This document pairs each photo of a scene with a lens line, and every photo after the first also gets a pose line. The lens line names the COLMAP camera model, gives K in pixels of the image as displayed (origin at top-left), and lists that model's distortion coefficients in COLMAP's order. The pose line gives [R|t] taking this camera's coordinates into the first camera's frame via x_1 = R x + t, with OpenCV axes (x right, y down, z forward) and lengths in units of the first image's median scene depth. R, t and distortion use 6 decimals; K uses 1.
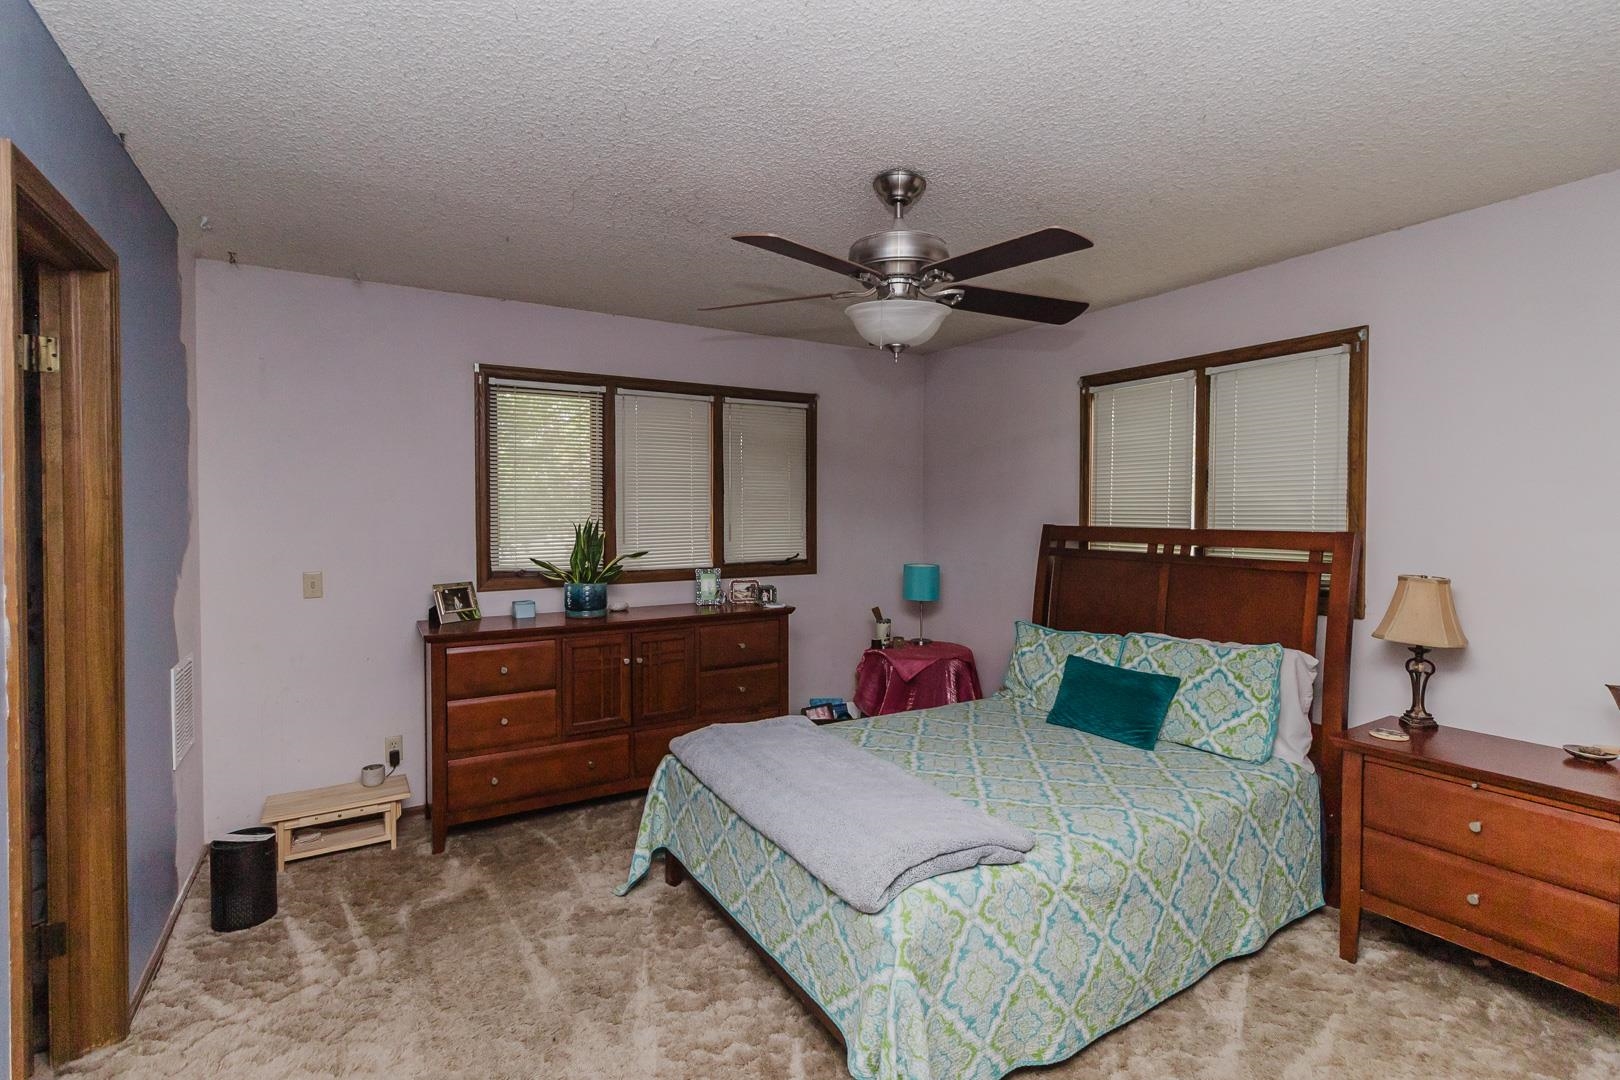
lens RADIAL K [[744.2, 0, 811.0], [0, 744.2, 511.8], [0, 0, 1]] dist [0.014039, -0.000138]
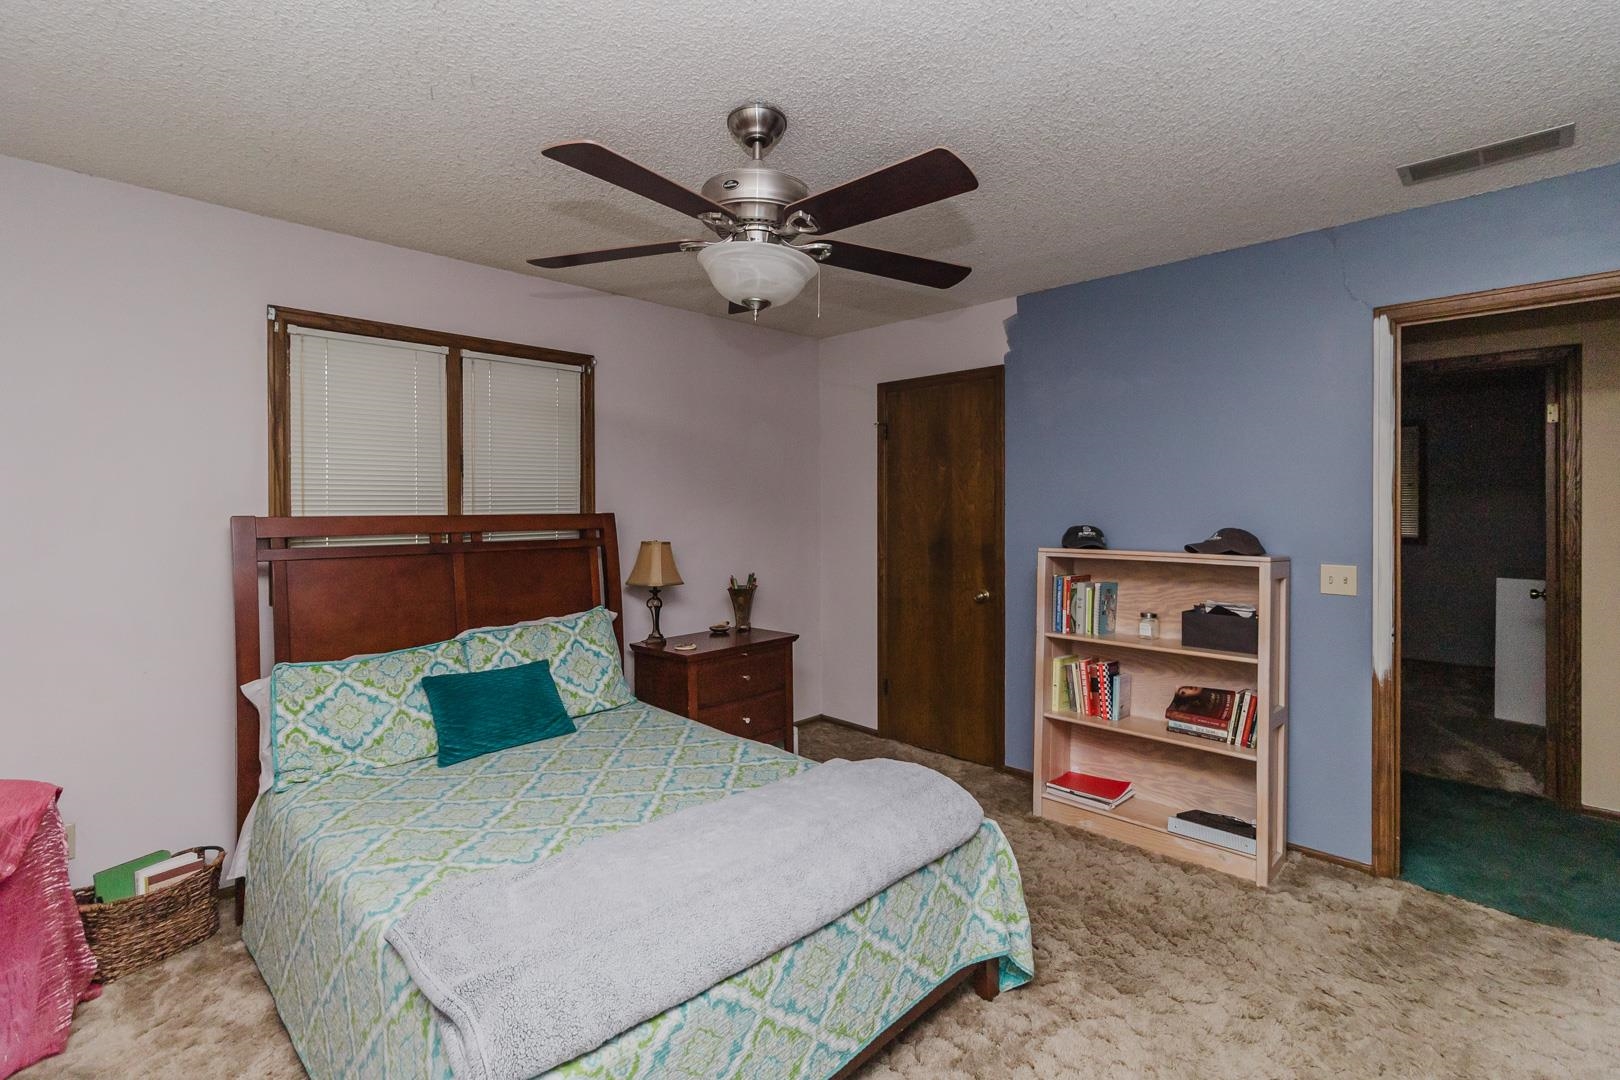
lens RADIAL K [[744.2, 0, 811.0], [0, 744.2, 511.8], [0, 0, 1]] dist [0.014039, -0.000138]
pose [[-0.243095, -0.004001, 0.969994, -0.670257], [0.011049, 0.999915, 0.006894, 0.021013], [-0.969940, 0.012393, -0.243030, 1.037448]]
